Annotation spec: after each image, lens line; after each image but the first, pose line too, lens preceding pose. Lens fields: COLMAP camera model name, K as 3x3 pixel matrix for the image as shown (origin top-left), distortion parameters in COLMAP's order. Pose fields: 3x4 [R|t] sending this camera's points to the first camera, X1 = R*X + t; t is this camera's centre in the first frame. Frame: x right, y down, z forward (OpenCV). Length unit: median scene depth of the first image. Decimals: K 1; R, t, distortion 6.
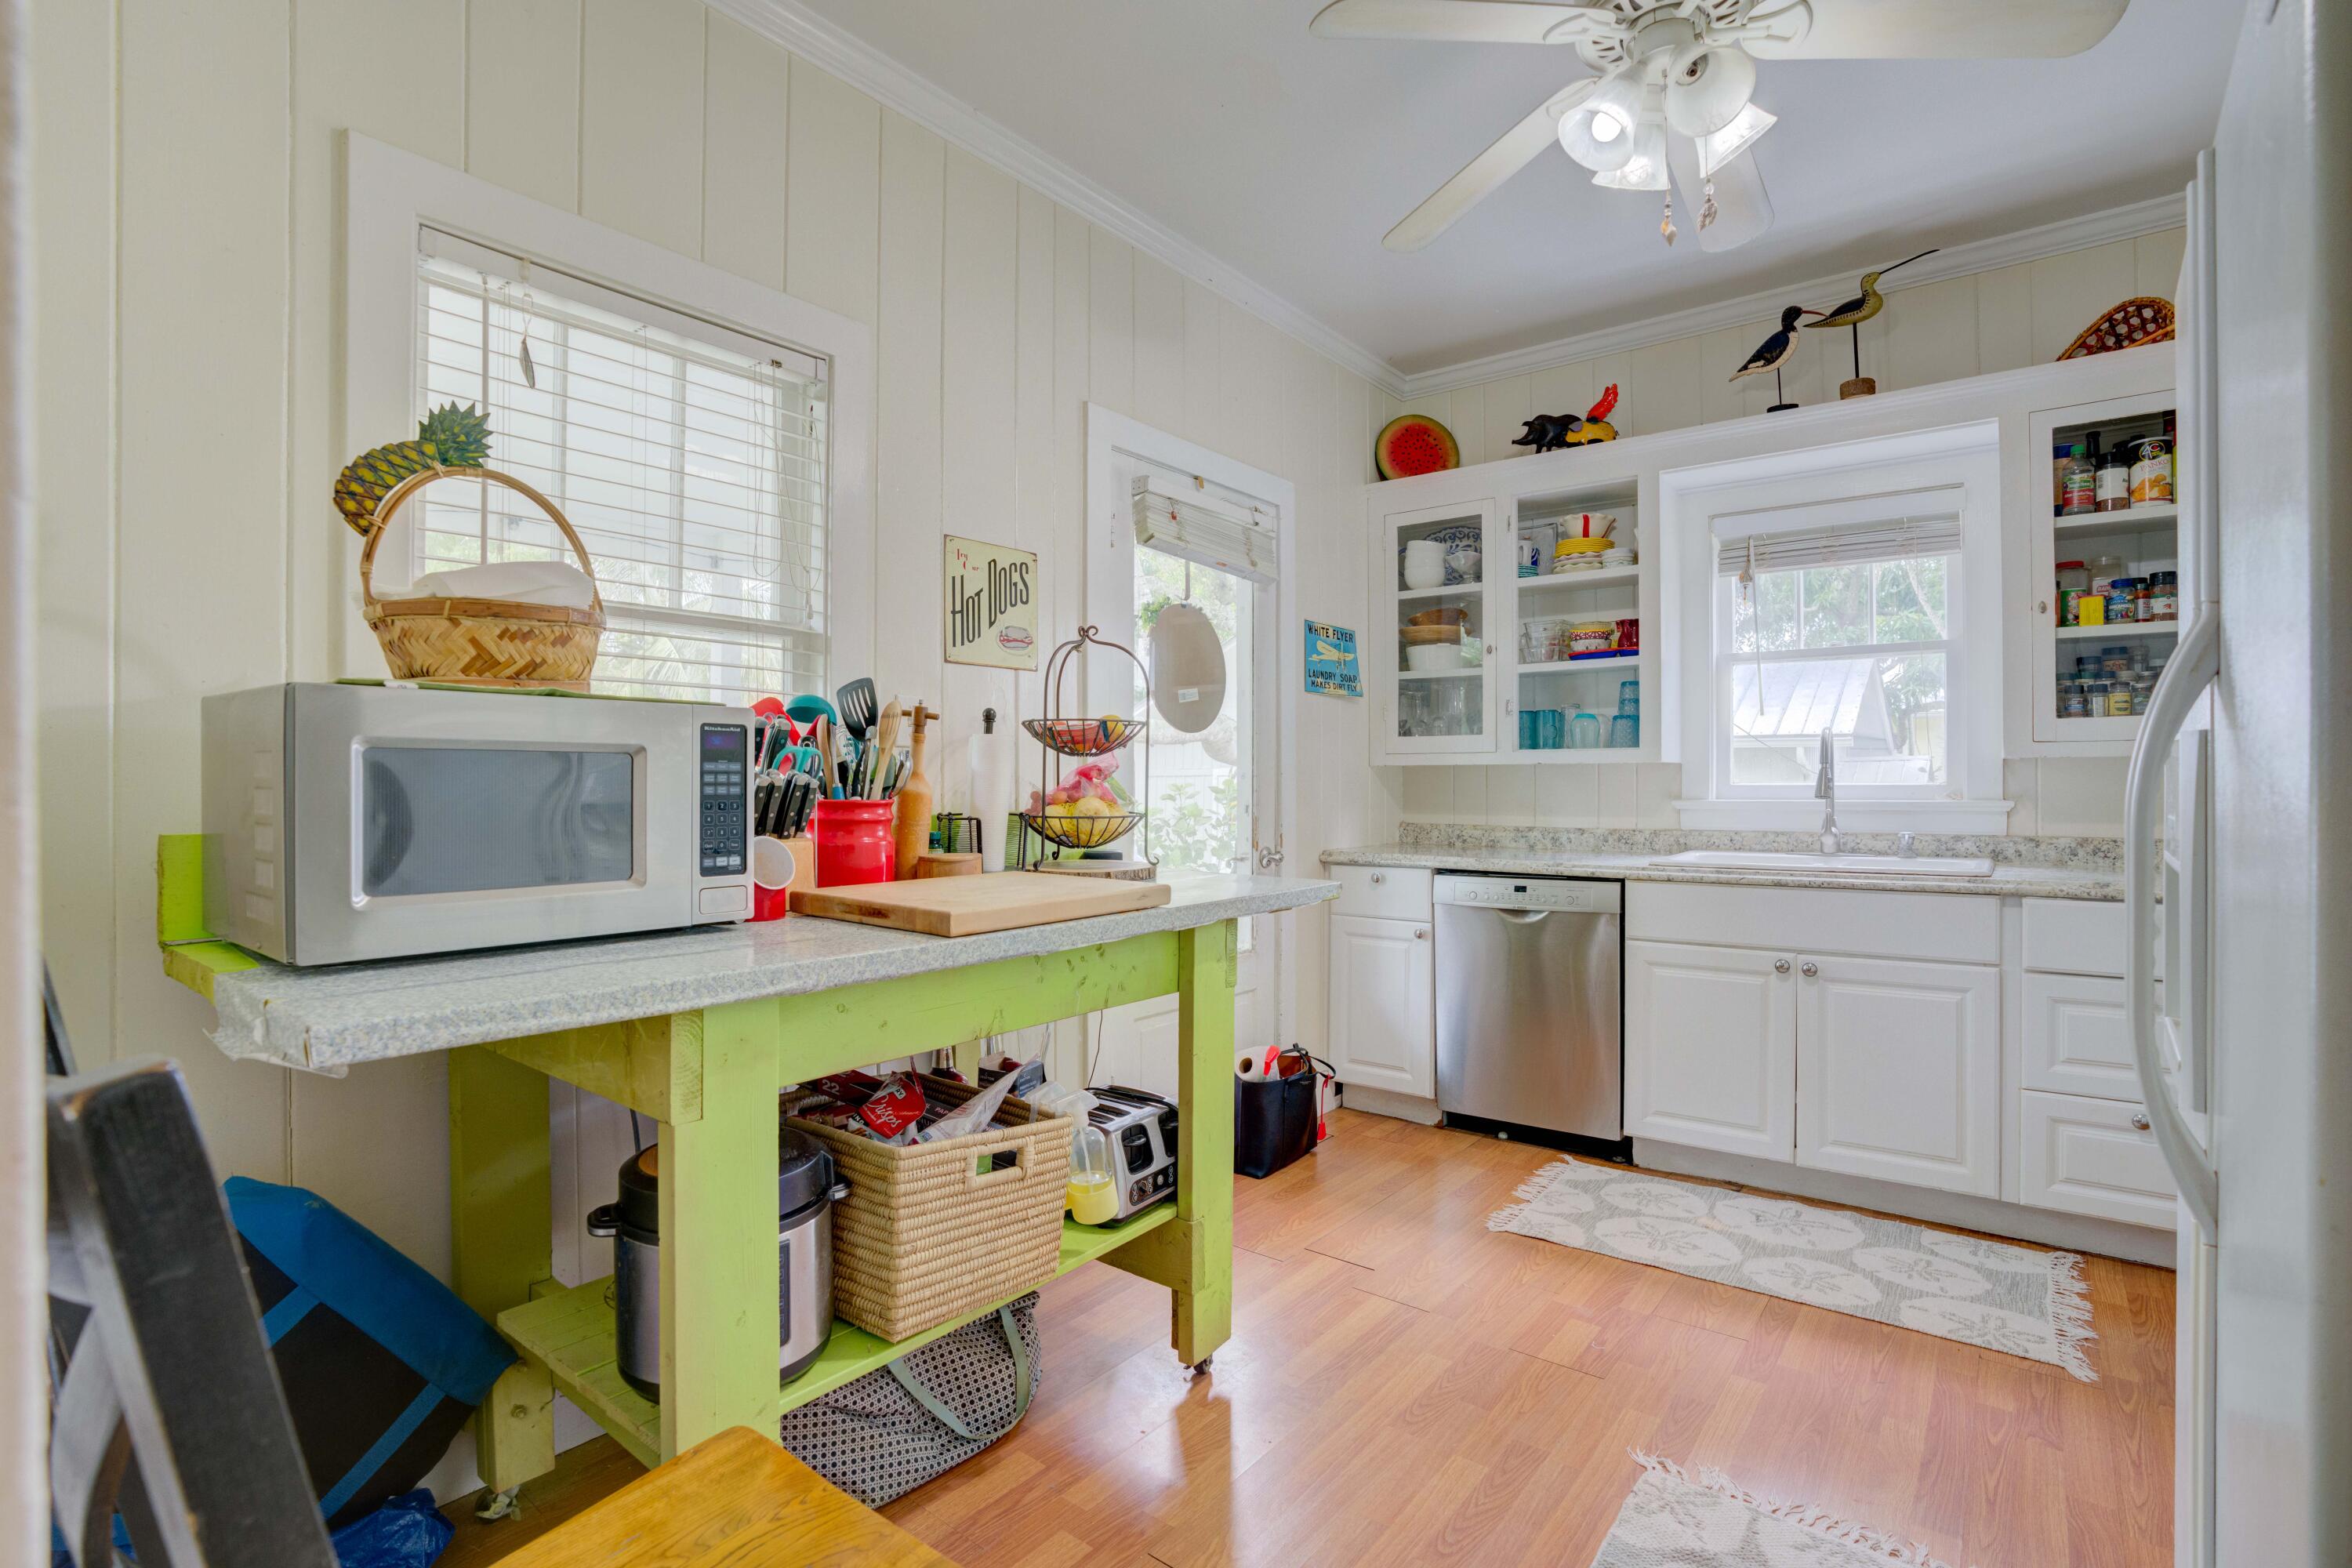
lens RADIAL K [[1091.7, 0, 1179.4], [0, 1091.7, 787.1], [0, 0, 1]] dist [-0.065032, 0.024660]
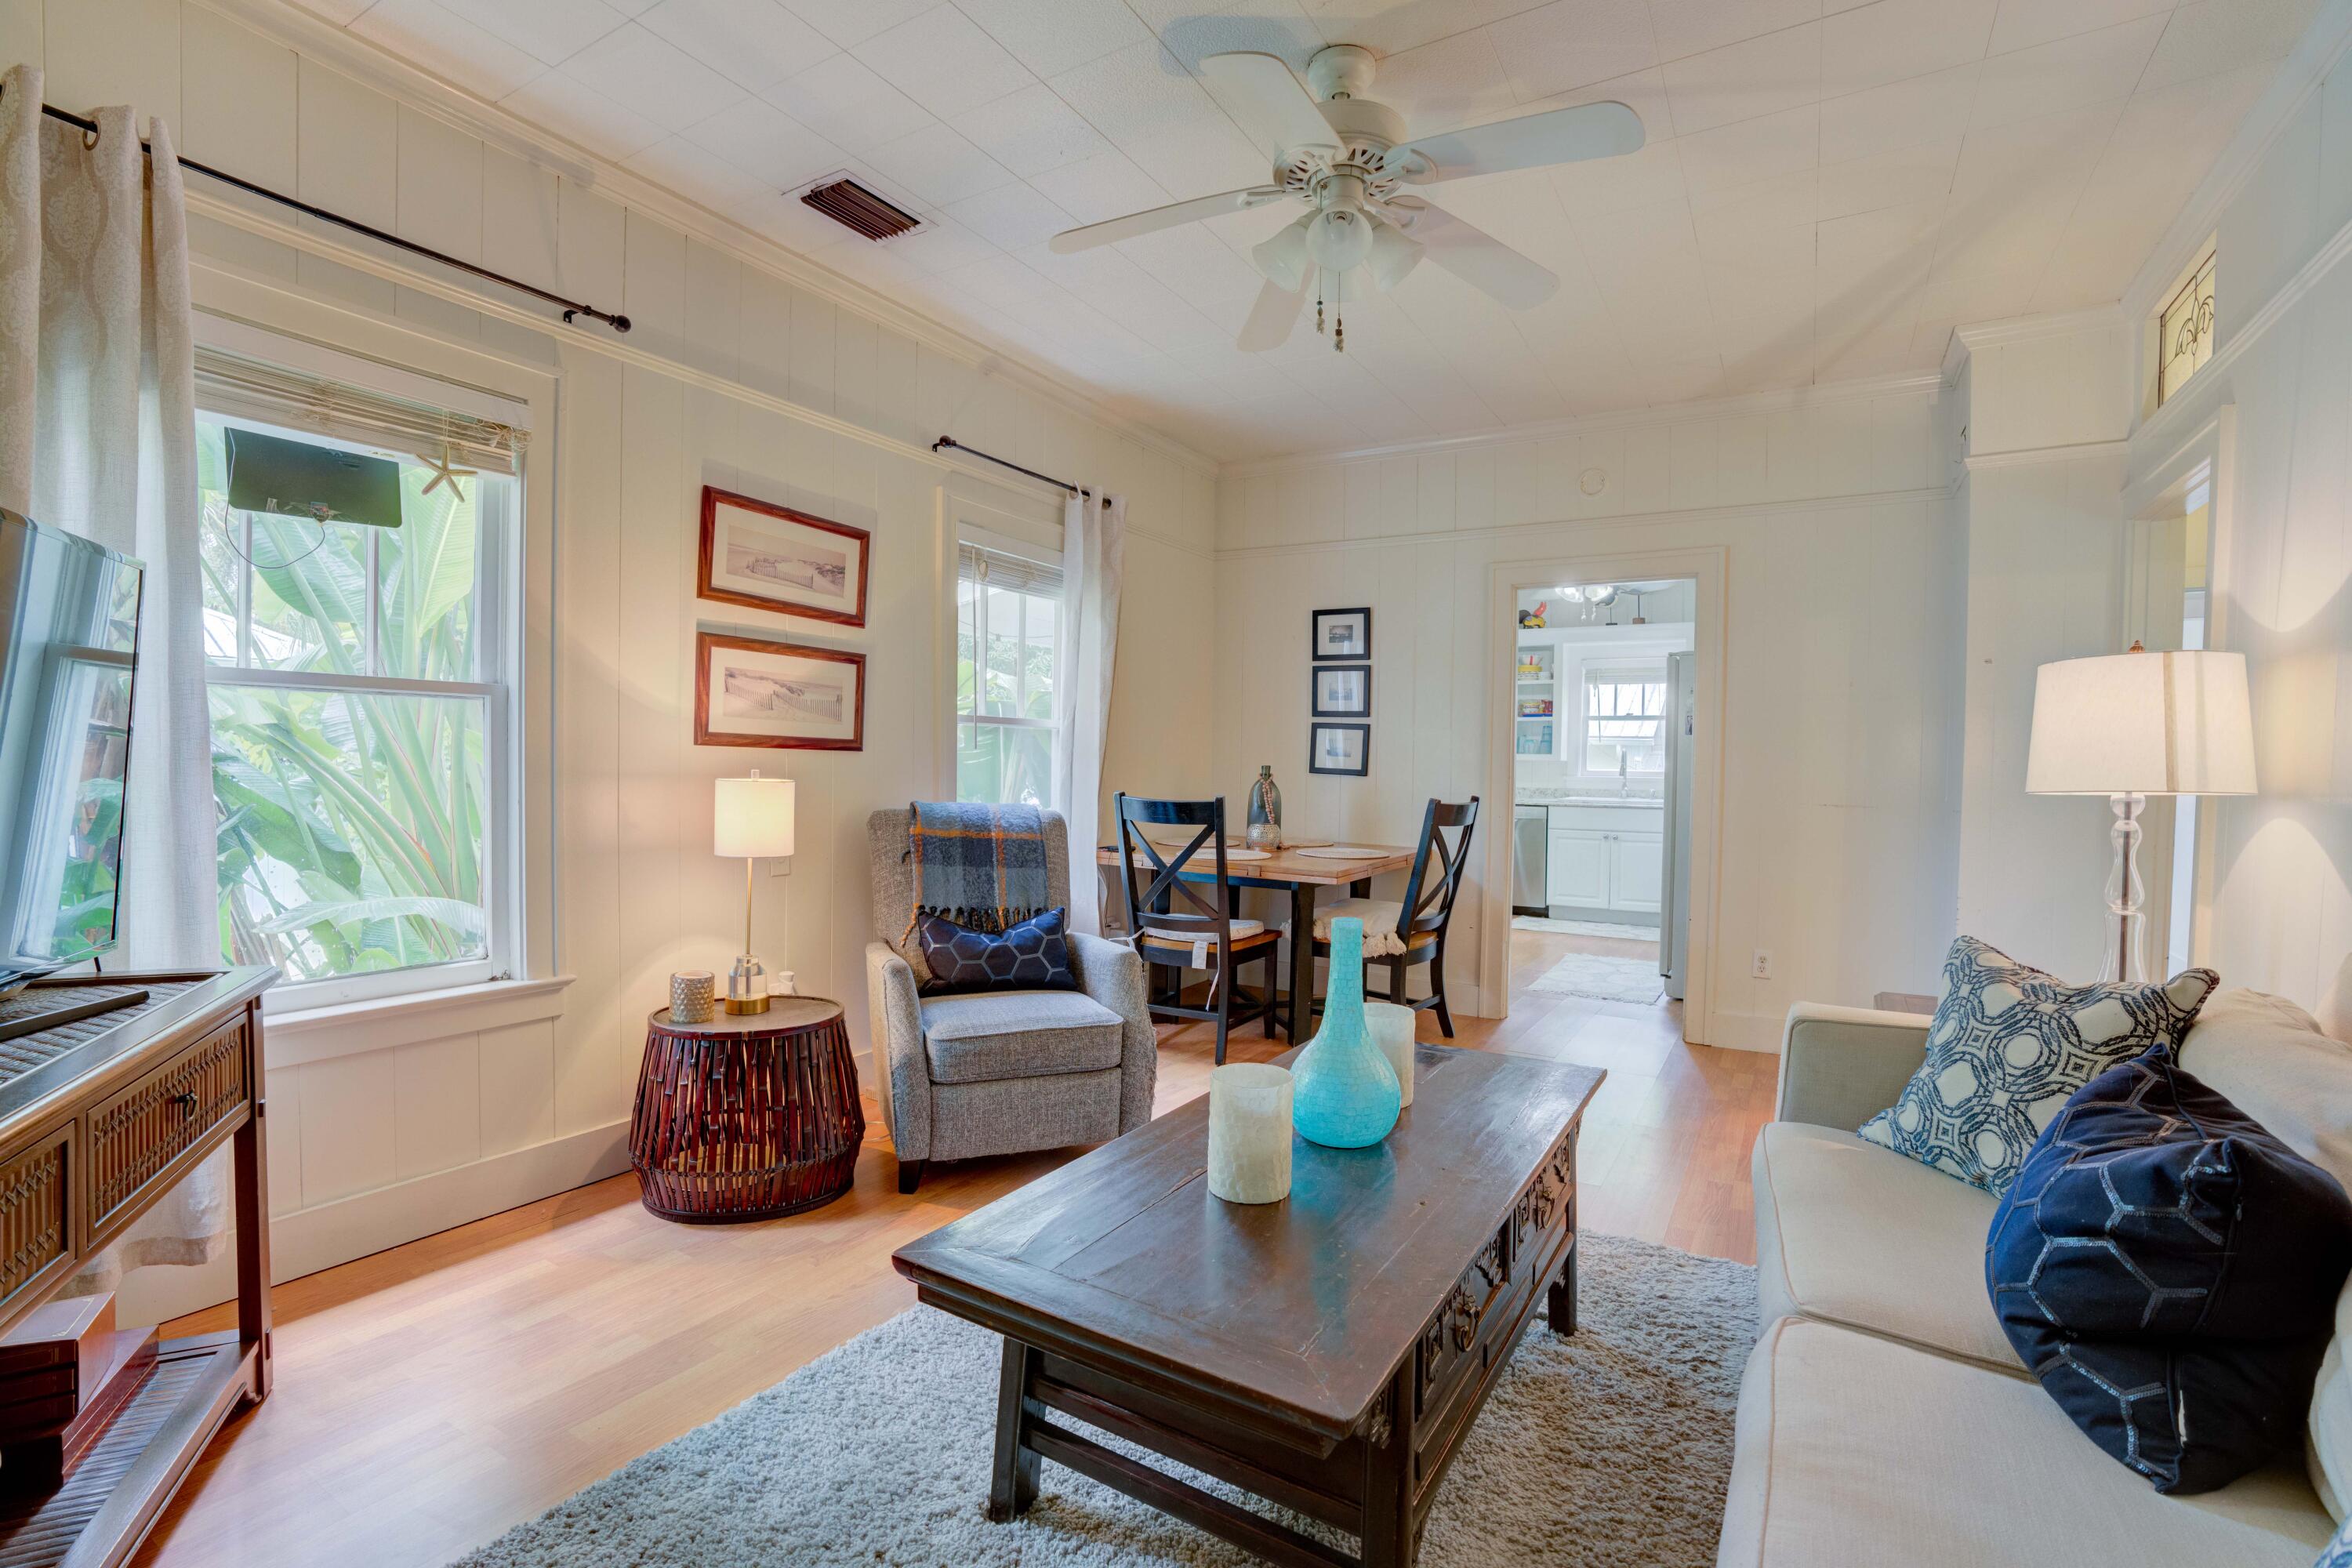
lens RADIAL K [[1091.7, 0, 1164.0], [0, 1091.7, 788.5], [0, 0, 1]] dist [-0.065032, 0.024660]
pose [[0.991241, 0.015586, 0.131146, -0.770467], [-0.018353, 0.999633, 0.019918, 0.008620], [-0.130787, -0.022150, 0.991163, -1.328282]]
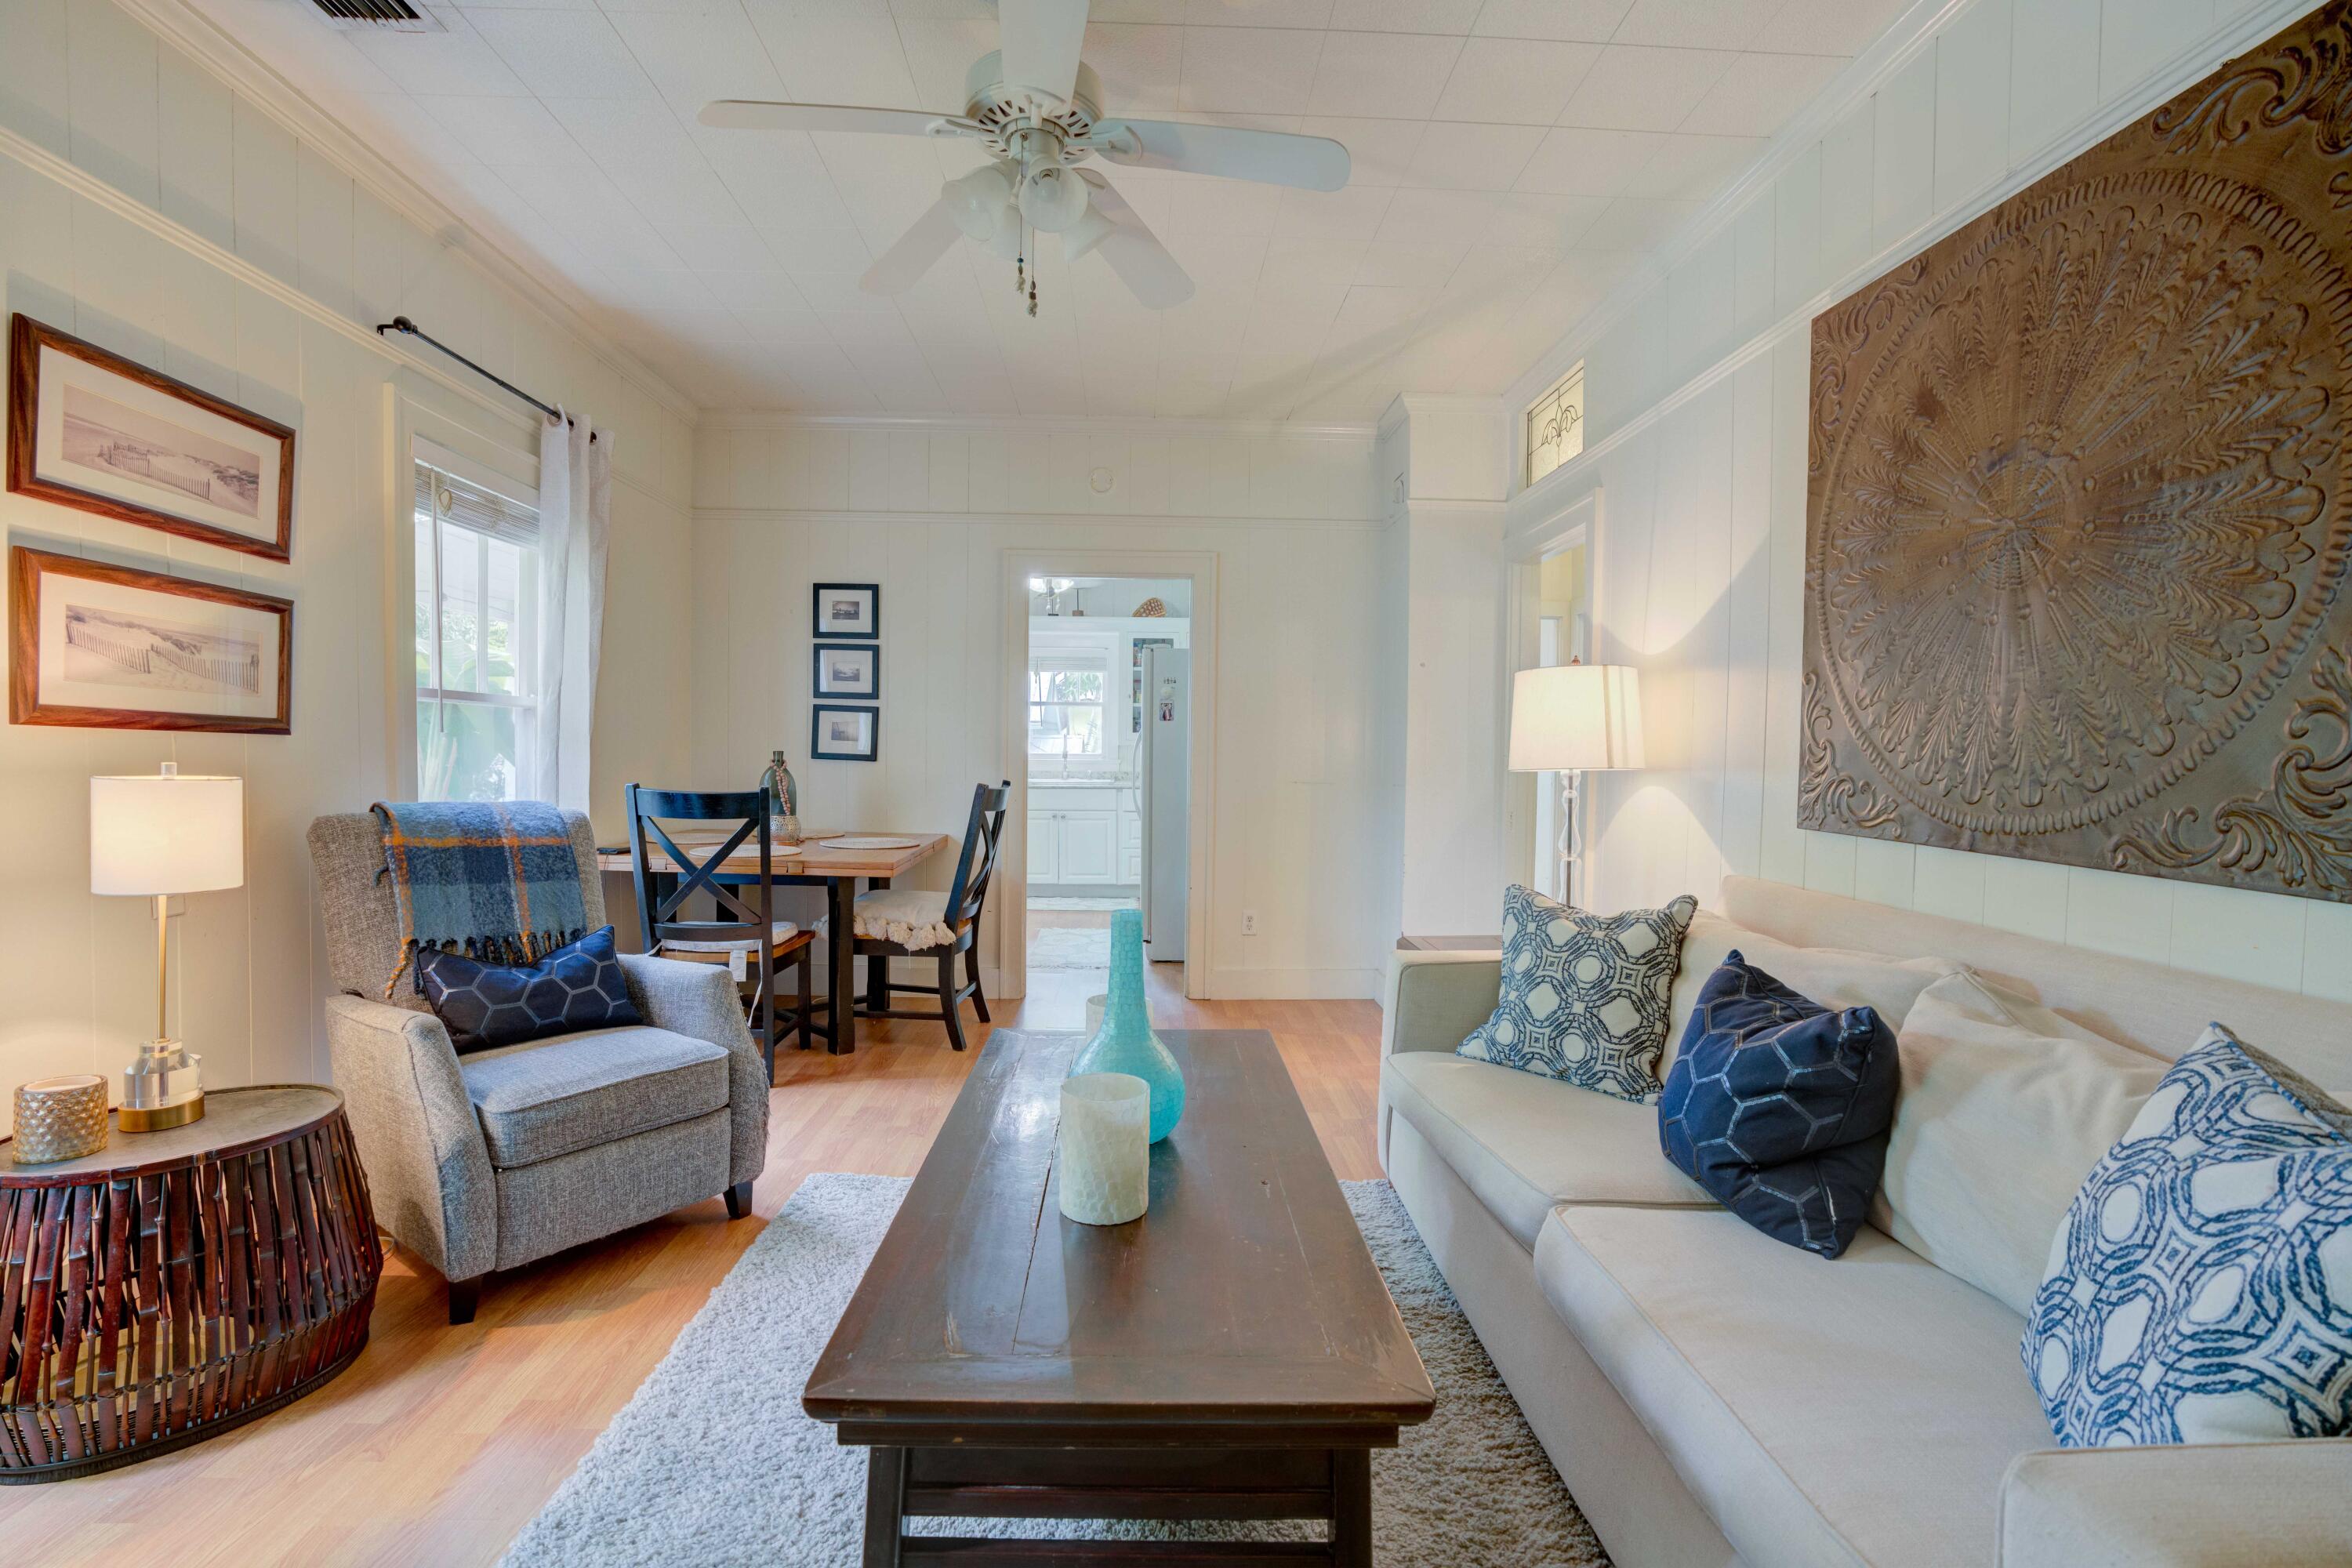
lens RADIAL K [[1091.7, 0, 1183.1], [0, 1091.7, 789.7], [0, 0, 1]] dist [-0.065032, 0.024660]
pose [[0.751282, -0.009072, 0.659919, -0.941324], [-0.011962, 0.999554, 0.027359, 0.009621], [-0.659873, -0.028449, 0.750839, -1.211389]]
